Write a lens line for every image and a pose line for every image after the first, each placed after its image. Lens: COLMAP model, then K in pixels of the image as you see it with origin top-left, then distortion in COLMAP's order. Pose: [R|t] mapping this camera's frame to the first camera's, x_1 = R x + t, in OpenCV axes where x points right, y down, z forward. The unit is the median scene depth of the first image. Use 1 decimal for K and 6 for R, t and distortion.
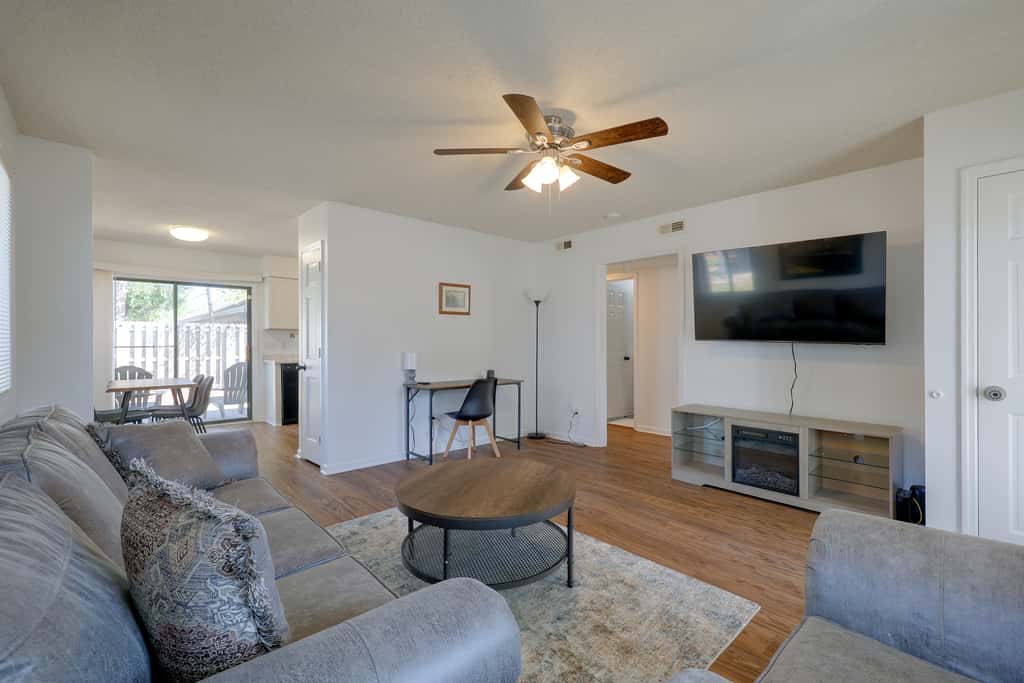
lens RADIAL K [[450.5, 0, 516.2], [0, 450.5, 339.1], [0, 0, 1]] dist [0.000322, -0.000016]
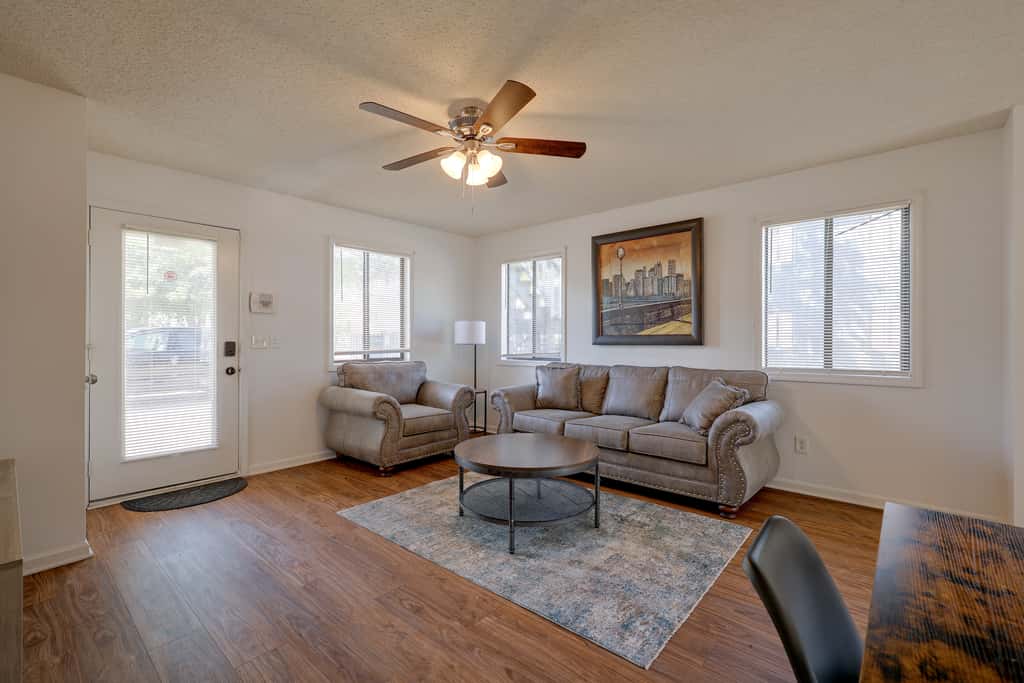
lens RADIAL K [[450.5, 0, 522.3], [0, 450.5, 341.7], [0, 0, 1]] dist [0.000322, -0.000016]
pose [[-0.992184, -0.001637, -0.124769, 0.044592], [-0.001940, 0.999995, 0.002302, 0.009768], [0.124765, 0.002526, -0.992183, 0.982523]]
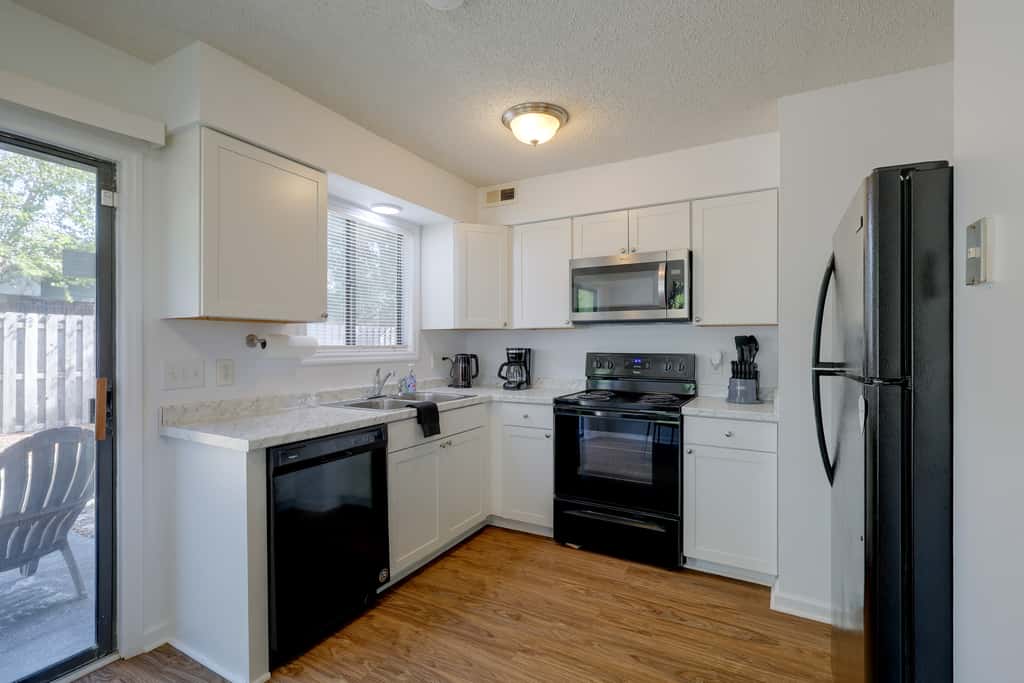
lens RADIAL K [[465.5, 0, 508.9], [0, 465.5, 340.8], [0, 0, 1]] dist [-0.005214, 0.003618]
pose [[0.948429, 0.006281, 0.316927, -0.581291], [-0.006469, 0.999979, -0.000459, -0.011892], [-0.316923, -0.001615, 0.948450, 0.849052]]
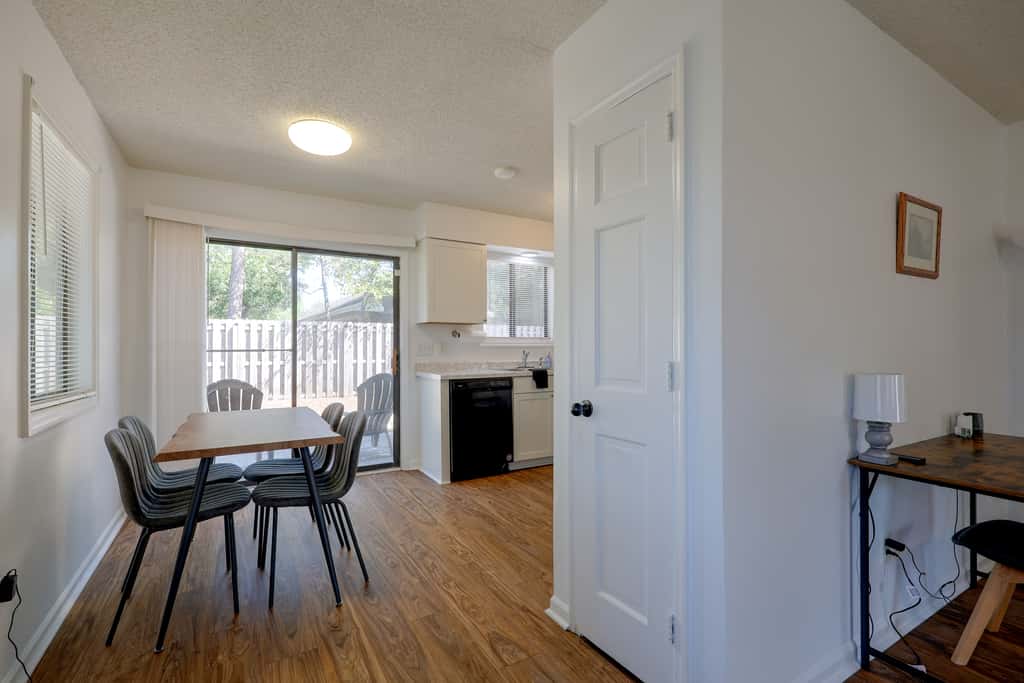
lens RADIAL K [[465.5, 0, 514.3], [0, 465.5, 340.7], [0, 0, 1]] dist [-0.005214, 0.003618]
pose [[0.980182, 0.002437, -0.198082, -0.385123], [-0.002840, 0.999994, -0.001754, 0.004028], [0.198077, 0.002282, 0.980184, 0.501405]]
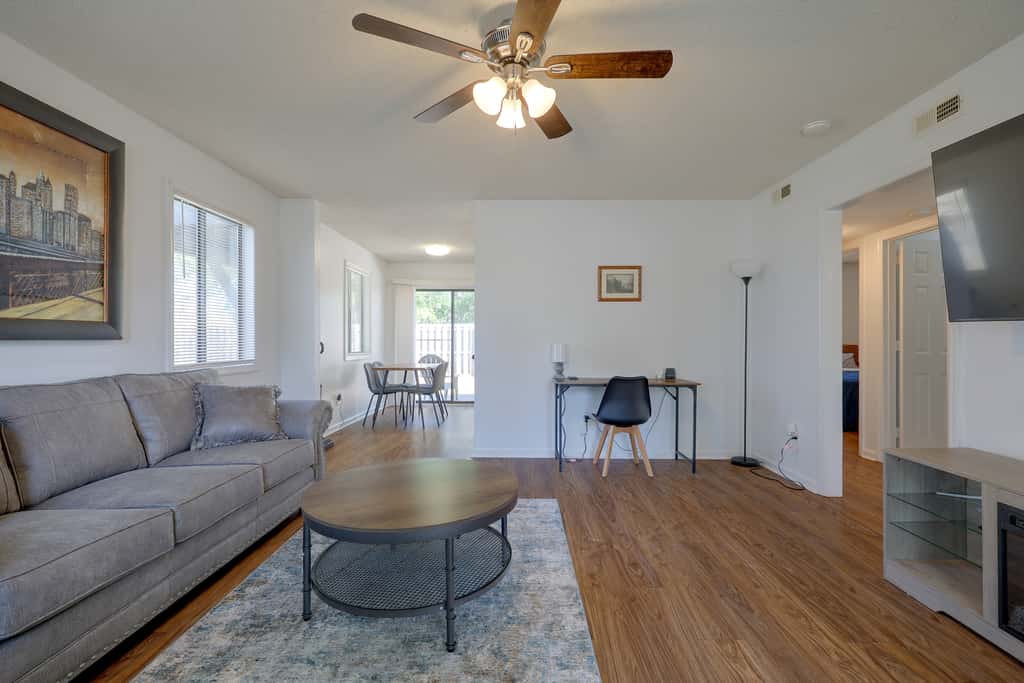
lens RADIAL K [[450.5, 0, 513.1], [0, 450.5, 338.1], [0, 0, 1]] dist [0.000322, -0.000016]
pose [[0.728171, -0.002496, -0.685391, 0.291286], [0.000727, 0.999996, -0.002870, 0.017021], [0.685395, 0.001591, 0.728170, 0.221500]]
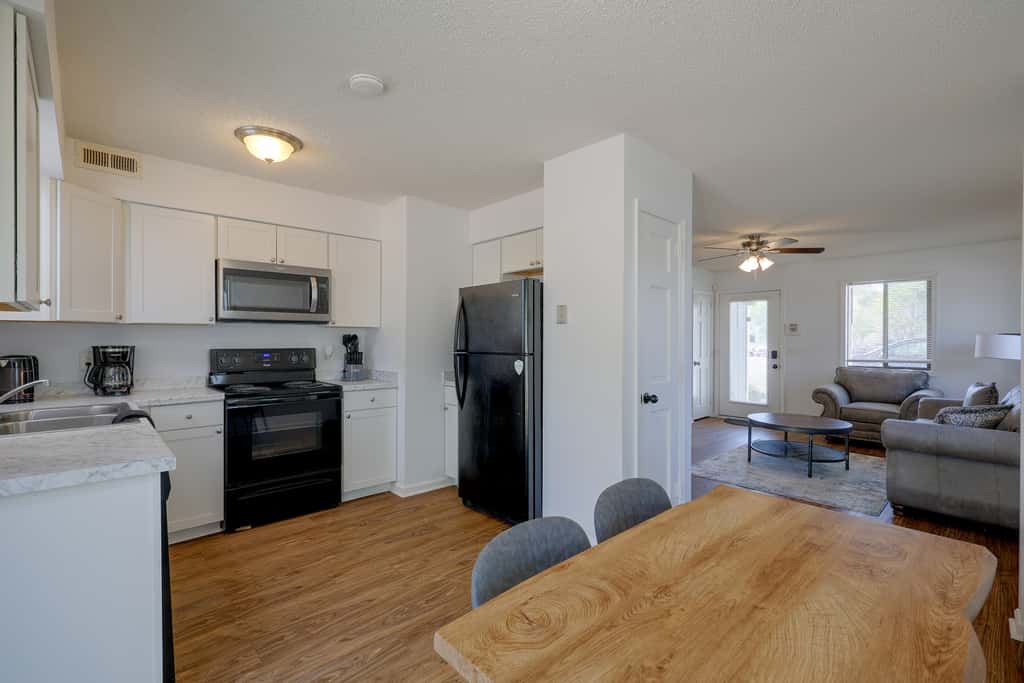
lens RADIAL K [[465.5, 0, 508.6], [0, 465.5, 338.8], [0, 0, 1]] dist [-0.005214, 0.003618]
pose [[-0.012694, 0.002724, 0.999916, -0.935405], [-0.008119, 0.999963, -0.002828, -0.012541], [-0.999886, -0.008154, -0.012671, 1.022211]]
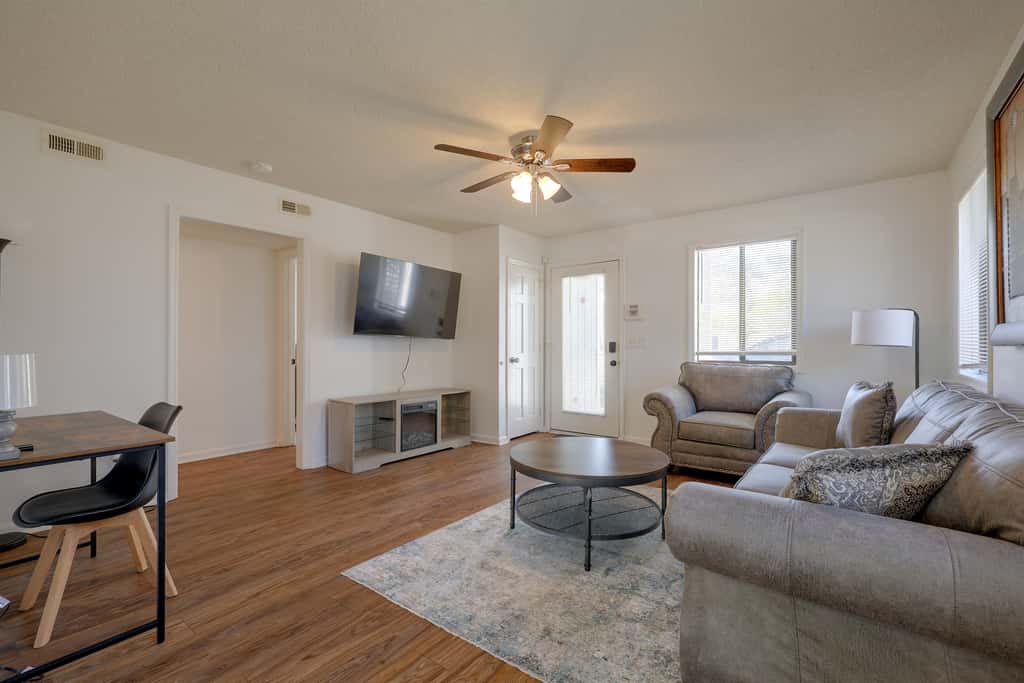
lens RADIAL K [[450.5, 0, 516.2], [0, 450.5, 342.6], [0, 0, 1]] dist [0.000322, -0.000016]
pose [[-0.182077, 0.003503, 0.983278, -0.511811], [-0.003520, 0.999985, -0.004215, 0.018257], [-0.983278, -0.004228, -0.182062, 0.613047]]
